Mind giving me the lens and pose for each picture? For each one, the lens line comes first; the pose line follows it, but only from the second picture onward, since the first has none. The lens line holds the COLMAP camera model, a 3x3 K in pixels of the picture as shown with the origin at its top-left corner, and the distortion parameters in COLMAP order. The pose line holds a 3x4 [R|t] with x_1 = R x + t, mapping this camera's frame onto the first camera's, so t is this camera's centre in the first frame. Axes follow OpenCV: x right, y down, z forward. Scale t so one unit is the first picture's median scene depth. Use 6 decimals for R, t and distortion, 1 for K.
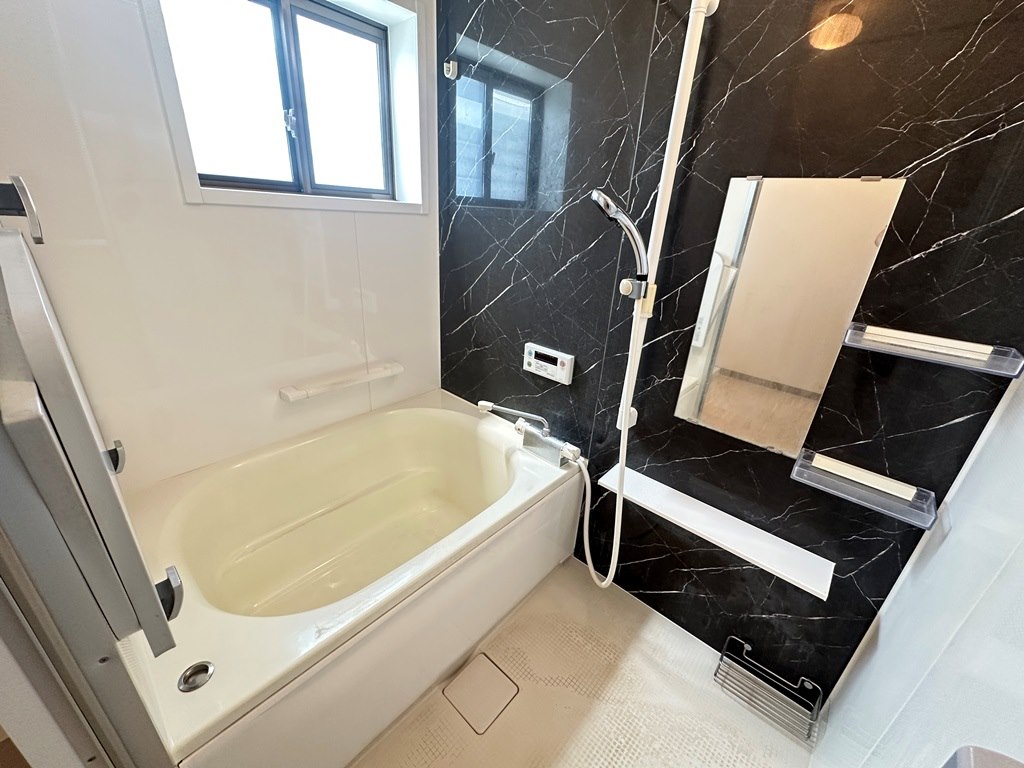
lens RADIAL K [[410.8, 0, 510.7], [0, 410.8, 385.3], [0, 0, 1]] dist [-0.001123, -0.000010]
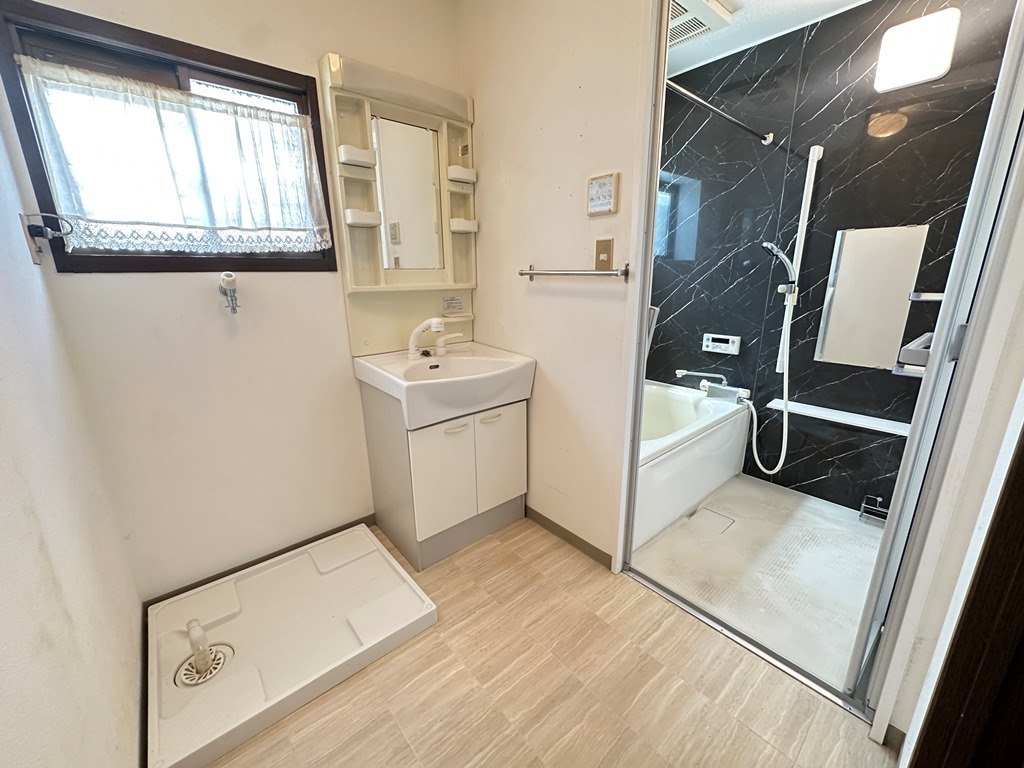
lens RADIAL K [[410.8, 0, 514.5], [0, 410.8, 384.6], [0, 0, 1]] dist [-0.001123, -0.000010]
pose [[0.990164, -0.033363, -0.135873, -0.556094], [0.013276, 0.989175, -0.146140, 0.366387], [0.139278, 0.142899, 0.979889, -0.773121]]
